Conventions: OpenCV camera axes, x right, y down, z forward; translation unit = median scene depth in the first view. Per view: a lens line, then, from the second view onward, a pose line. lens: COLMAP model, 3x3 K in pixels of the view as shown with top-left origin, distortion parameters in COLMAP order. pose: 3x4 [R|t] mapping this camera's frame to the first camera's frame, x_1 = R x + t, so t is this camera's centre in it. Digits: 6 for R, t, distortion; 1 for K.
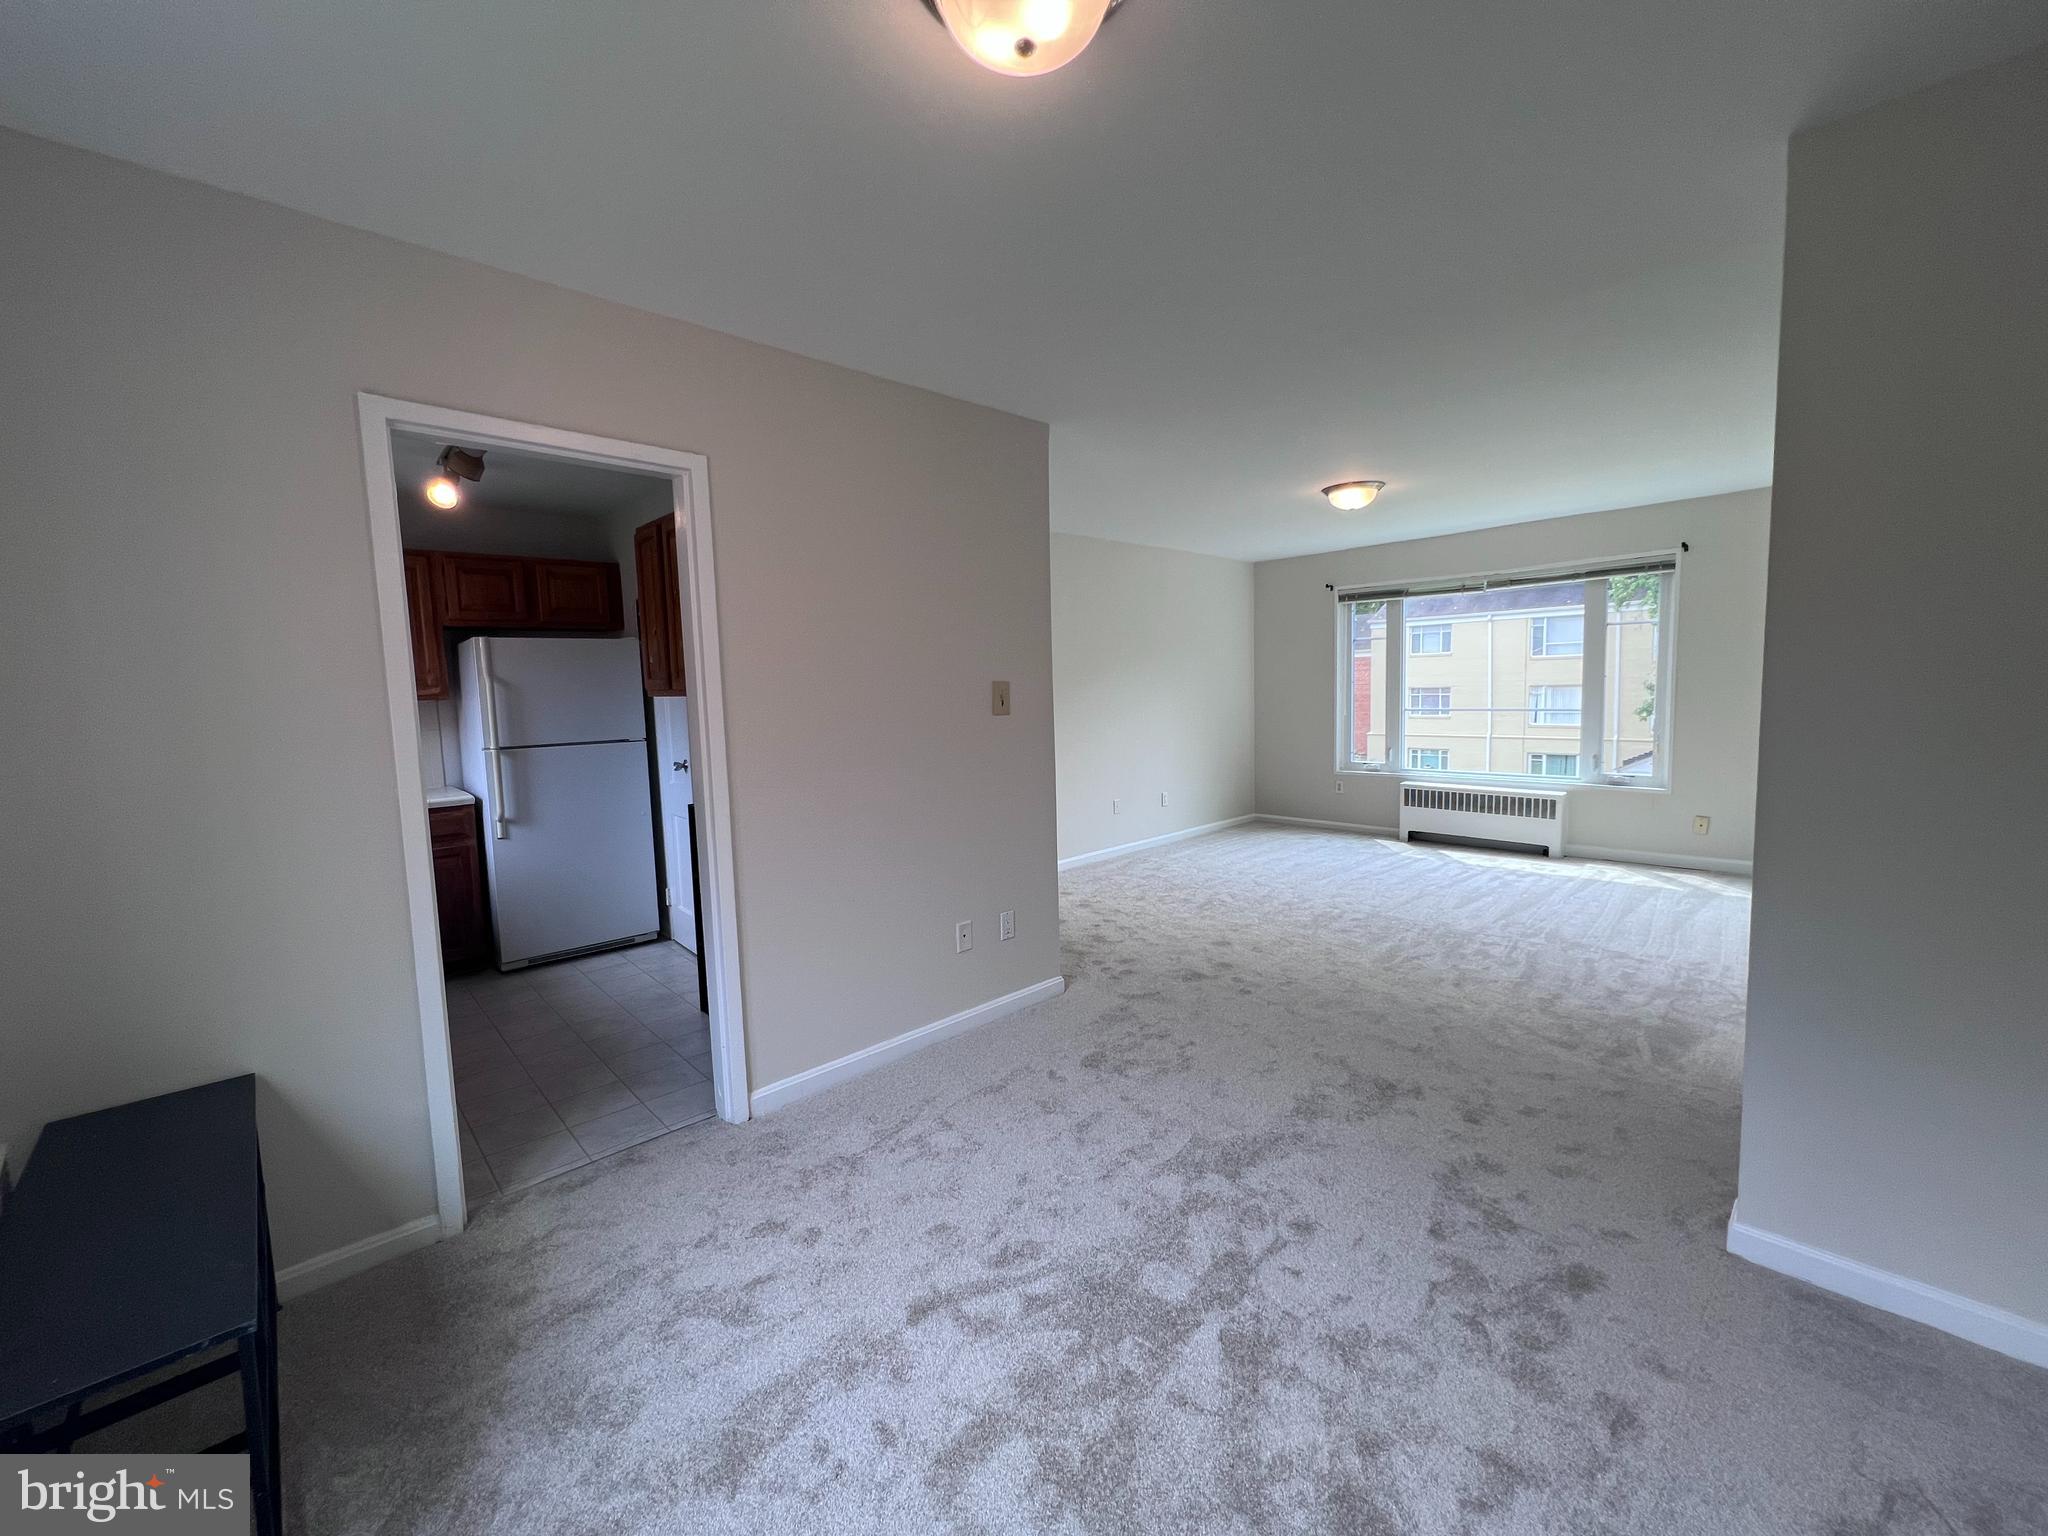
lens RADIAL K [[816.8, 0, 1020.5], [0, 816.8, 764.9], [0, 0, 1]] dist [-0.000005, -0.000305]
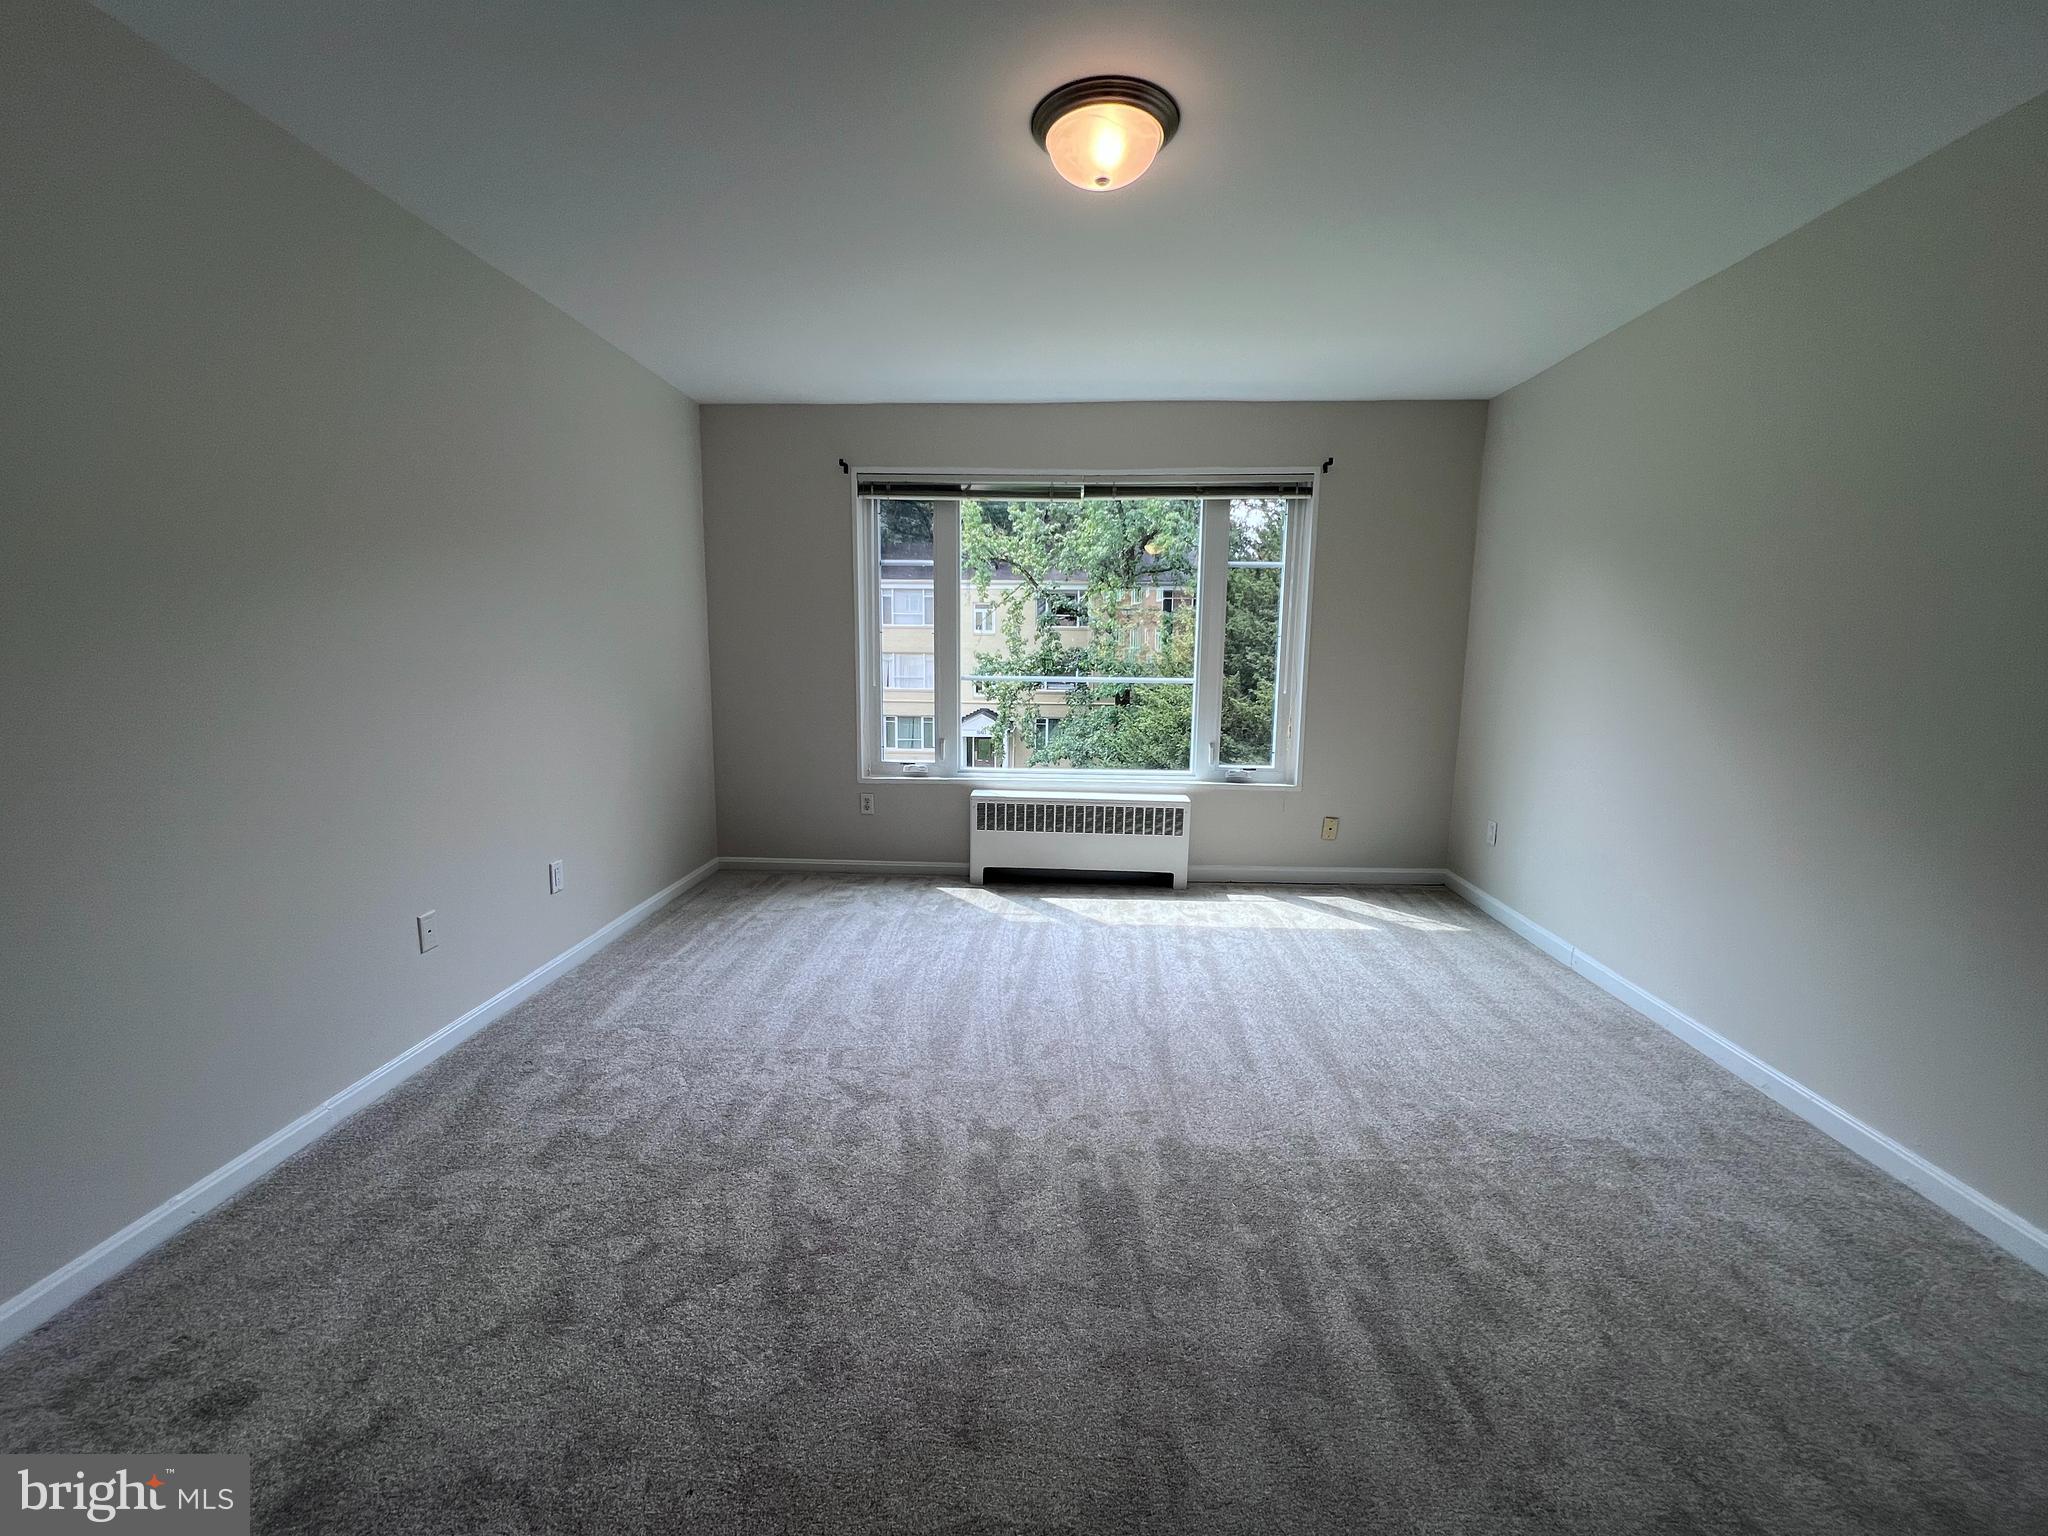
lens RADIAL K [[816.8, 0, 1012.7], [0, 816.8, 756.3], [0, 0, 1]] dist [-0.000005, -0.000305]
pose [[0.727527, -0.057763, 0.683643, 0.073029], [0.033878, 0.998259, 0.048293, -0.045450], [-0.685242, -0.011974, 0.728217, 0.641000]]
